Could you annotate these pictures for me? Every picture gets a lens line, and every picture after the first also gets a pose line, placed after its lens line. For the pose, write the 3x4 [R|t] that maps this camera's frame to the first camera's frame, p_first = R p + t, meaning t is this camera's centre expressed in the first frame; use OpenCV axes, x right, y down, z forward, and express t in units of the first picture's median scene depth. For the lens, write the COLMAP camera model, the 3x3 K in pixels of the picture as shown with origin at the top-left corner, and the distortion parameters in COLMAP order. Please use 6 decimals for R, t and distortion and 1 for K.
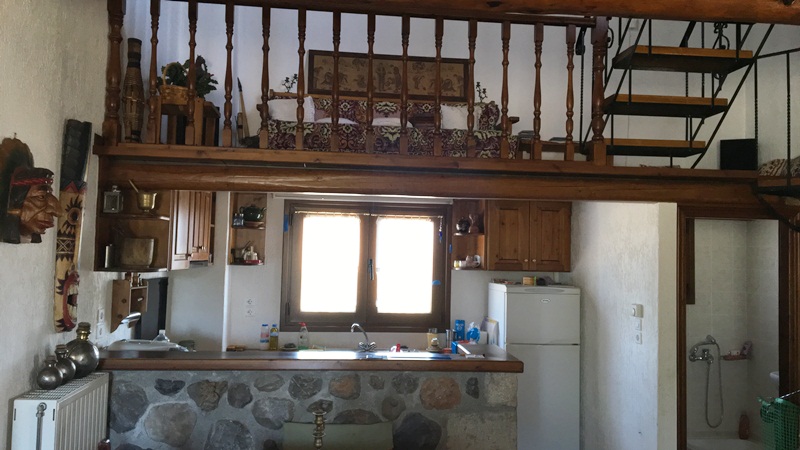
lens RADIAL K [[667.9, 0, 404.3], [0, 667.9, 213.5], [0, 0, 1]] dist [0.078951, -0.130540]
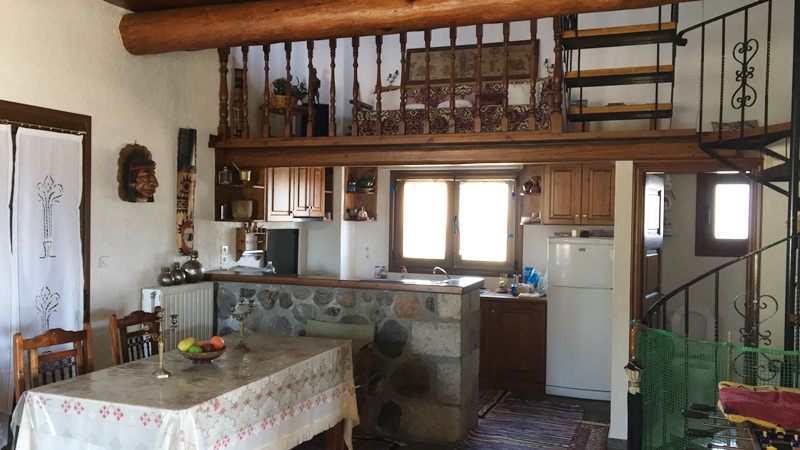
lens RADIAL K [[667.9, 0, 400.4], [0, 667.9, 226.1], [0, 0, 1]] dist [0.078951, -0.130540]
pose [[0.900543, -0.002531, -0.434760, 0.418158], [0.031093, 0.997797, 0.058596, 0.011847], [0.433654, -0.066287, 0.898638, -0.158008]]
